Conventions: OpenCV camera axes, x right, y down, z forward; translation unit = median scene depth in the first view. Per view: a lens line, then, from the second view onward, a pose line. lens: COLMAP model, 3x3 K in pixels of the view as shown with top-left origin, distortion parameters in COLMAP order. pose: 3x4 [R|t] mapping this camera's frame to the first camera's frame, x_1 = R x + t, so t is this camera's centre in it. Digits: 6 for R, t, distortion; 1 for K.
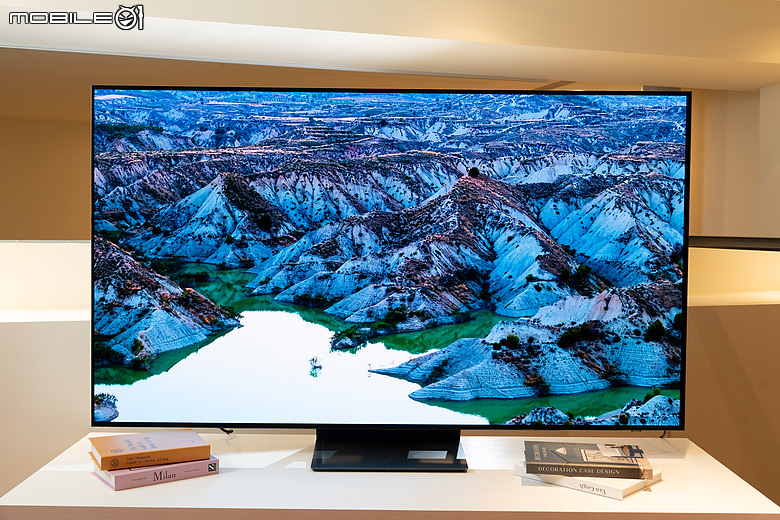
lens RADIAL K [[923.4, 0, 384.4], [0, 923.4, 264.2], [0, 0, 1]] dist [0.000647, 0.000000]
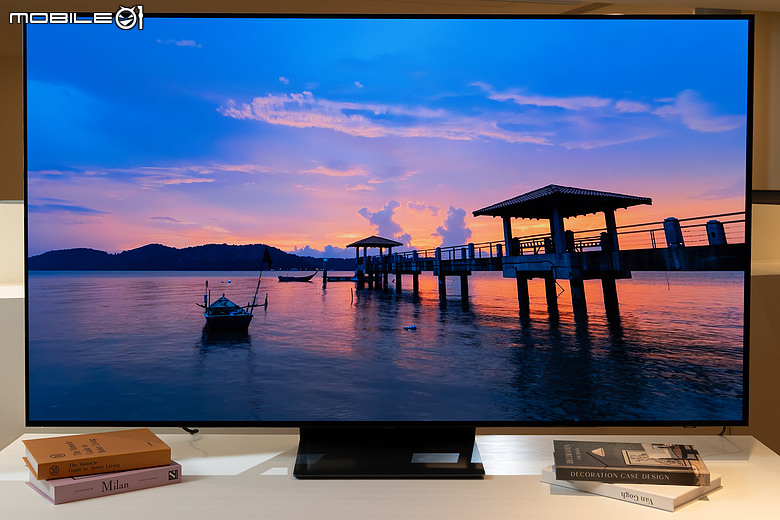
lens RADIAL K [[923.4, 0, 388.1], [0, 923.4, 262.6], [0, 0, 1]] dist [0.000647, 0.000000]
pose [[0.999977, -0.006253, 0.002543, 0.003373], [0.006250, 0.999980, 0.000975, 0.031528], [-0.002549, -0.000959, 0.999996, 0.179269]]
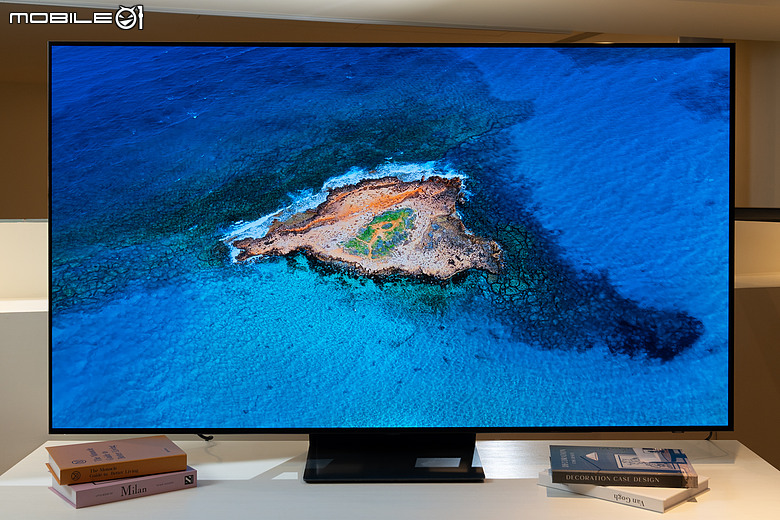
lens RADIAL K [[923.4, 0, 392.6], [0, 923.4, 243.1], [0, 0, 1]] dist [0.000647, 0.000000]
pose [[0.999930, -0.008882, 0.007815, -0.000973], [0.009026, 0.999787, -0.018540, 0.016248], [-0.007649, 0.018610, 0.999798, 0.130669]]
